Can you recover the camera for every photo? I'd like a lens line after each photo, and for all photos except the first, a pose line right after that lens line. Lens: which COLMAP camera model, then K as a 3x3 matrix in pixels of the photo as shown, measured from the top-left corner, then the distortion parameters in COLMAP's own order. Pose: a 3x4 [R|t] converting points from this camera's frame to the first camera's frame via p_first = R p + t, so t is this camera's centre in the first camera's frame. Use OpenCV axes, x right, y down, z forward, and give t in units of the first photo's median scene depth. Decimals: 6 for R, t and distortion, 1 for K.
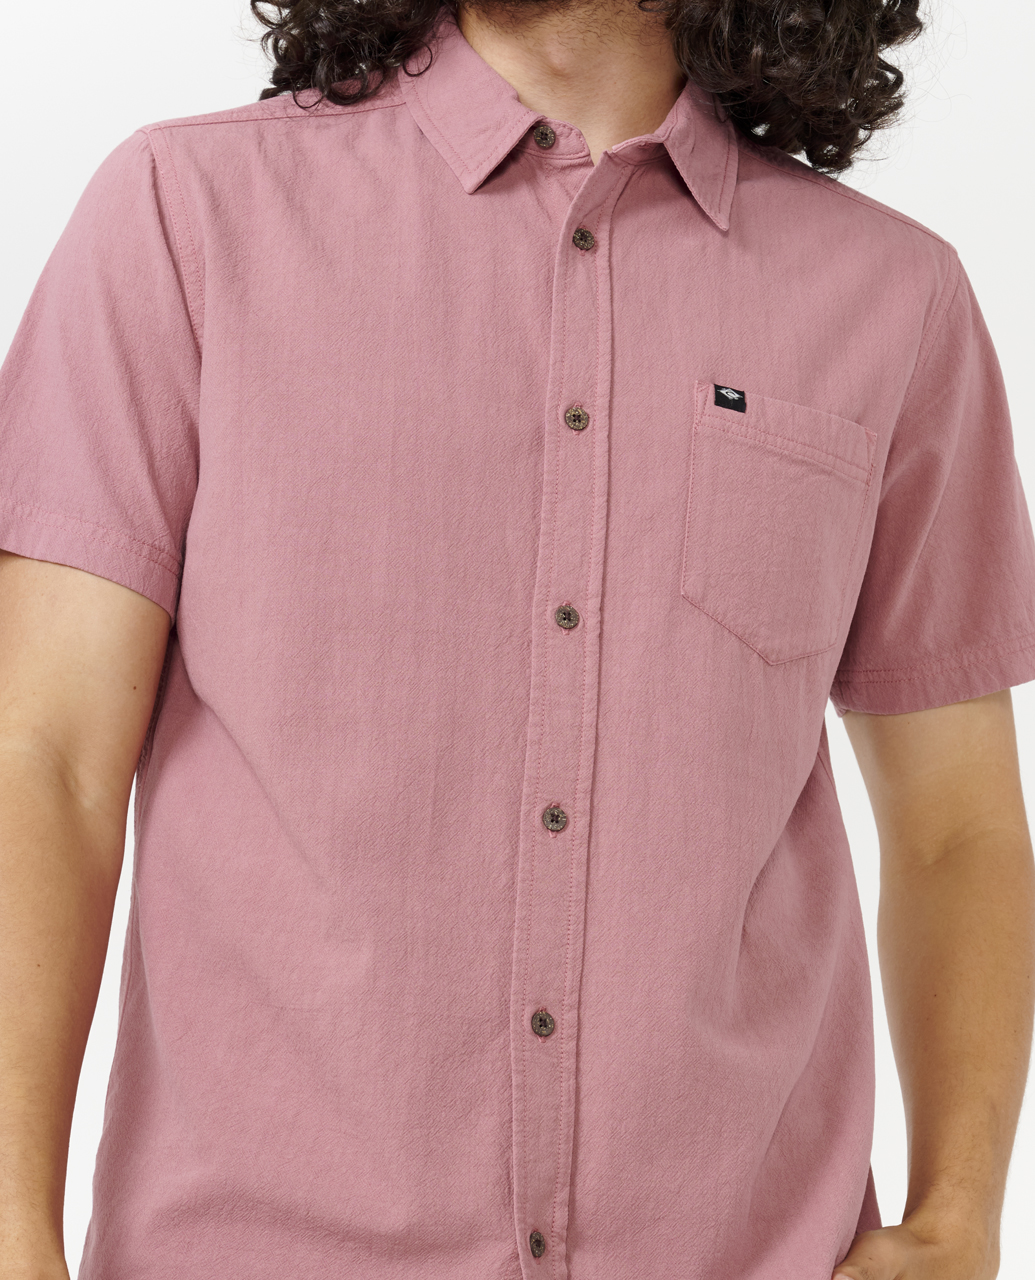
lens RADIAL K [[2910.3, 0, 517.5], [0, 2910.3, 640.0], [0, 0, 1]] dist [-0.069357, -0.508009]
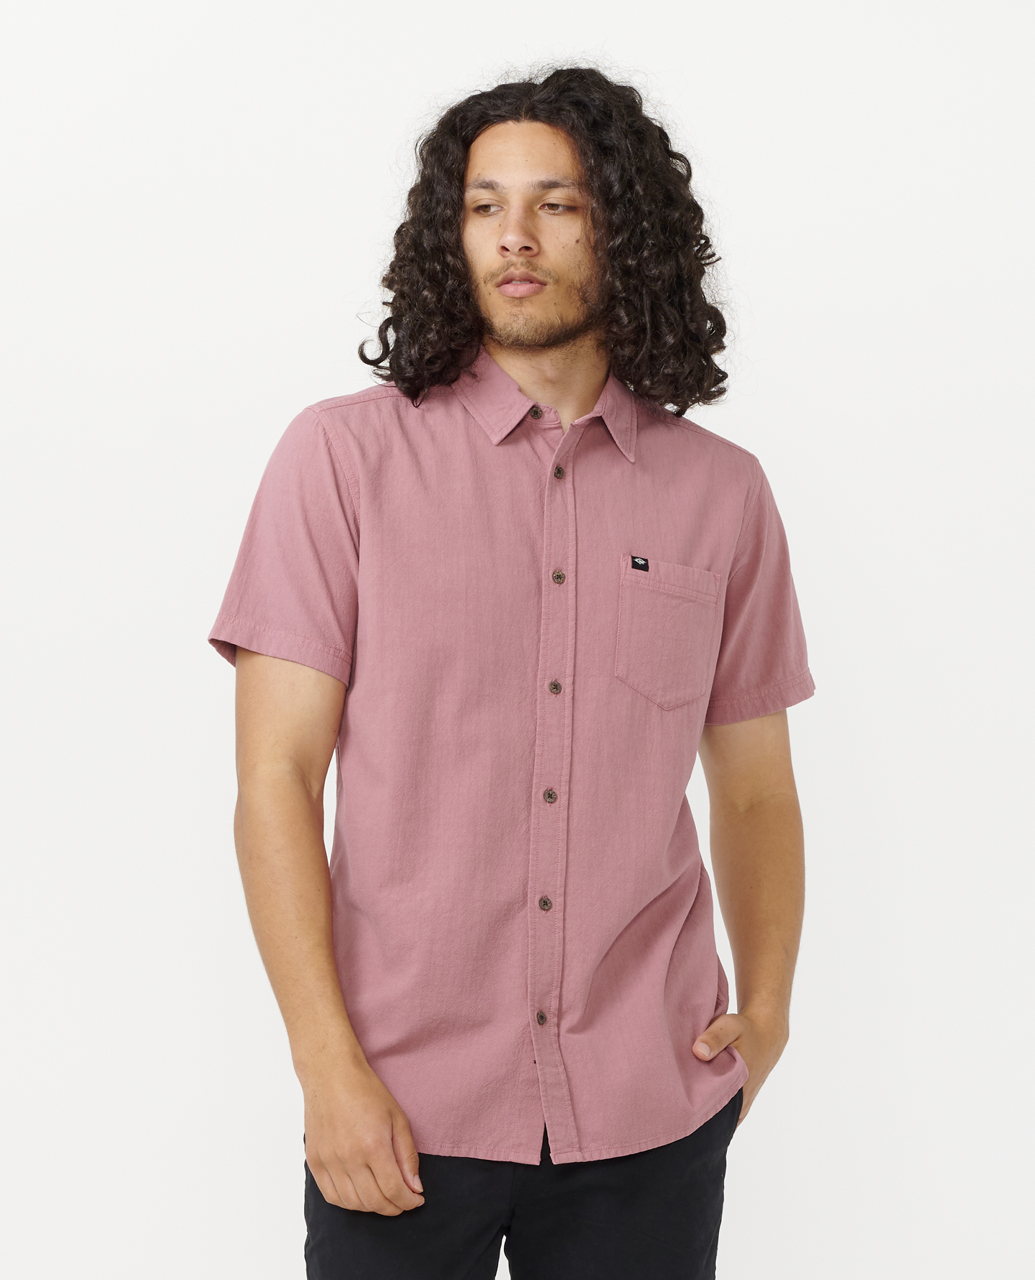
lens RADIAL K [[2554.1, 0, 517.5], [0, 2554.1, 640.0], [0, 0, 1]] dist [-0.381800, -0.094172]
pose [[0.997659, 0.001911, 0.068361, -0.117212], [-0.005003, 0.998970, 0.045089, -0.109994], [-0.068204, -0.045326, 0.996641, -0.619932]]
